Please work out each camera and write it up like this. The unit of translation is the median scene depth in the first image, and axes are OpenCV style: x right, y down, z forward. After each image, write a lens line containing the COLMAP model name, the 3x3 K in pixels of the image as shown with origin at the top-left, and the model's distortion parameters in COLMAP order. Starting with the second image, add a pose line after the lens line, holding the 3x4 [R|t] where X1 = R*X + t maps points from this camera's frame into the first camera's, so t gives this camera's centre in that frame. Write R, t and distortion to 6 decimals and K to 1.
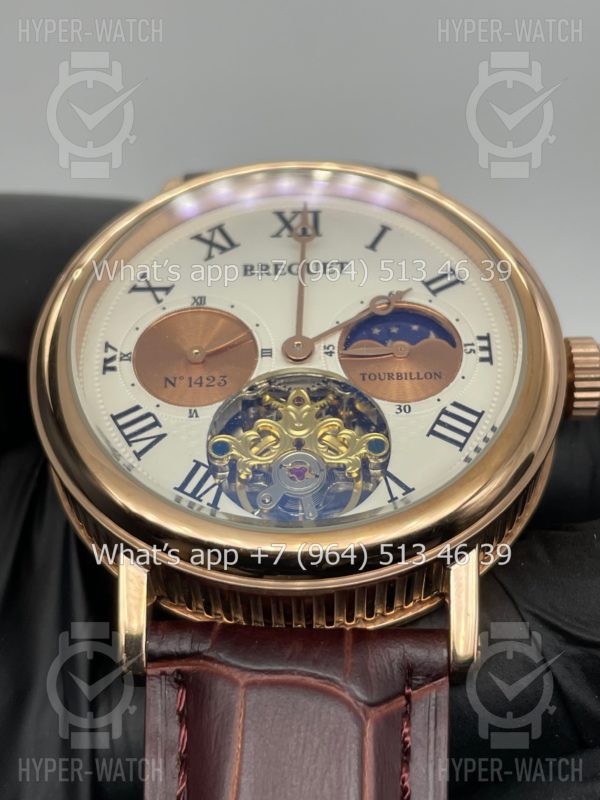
lens RADIAL K [[1270.2, 0, 314.4], [0, 1270.2, 398.6], [0, 0, 1]] dist [0.107786, 0.034196]
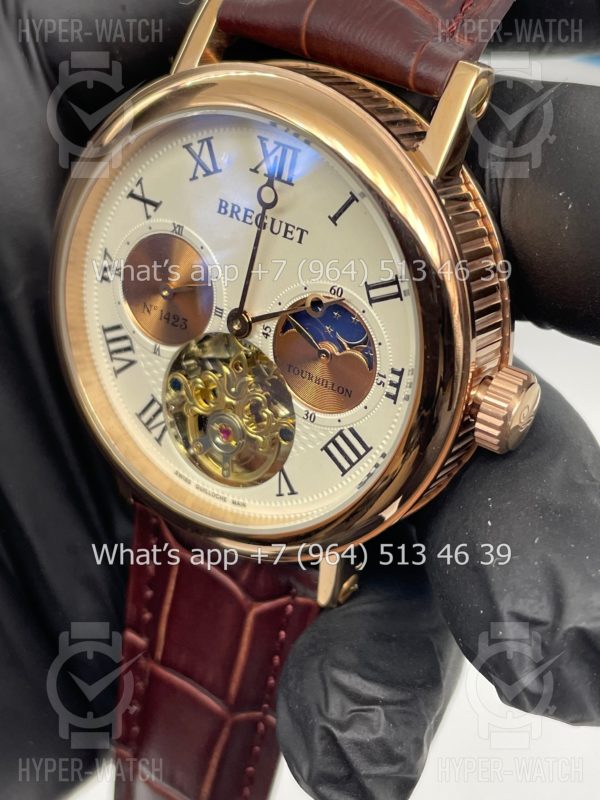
lens RADIAL K [[1270.2, 0, 314.4], [0, 1270.2, 398.6], [0, 0, 1]] dist [0.107786, 0.034196]
pose [[0.837226, 0.369848, -0.402820, 0.489925], [0.109480, 0.608340, 0.786090, -0.828085], [0.535786, -0.702236, 0.468827, 0.493651]]
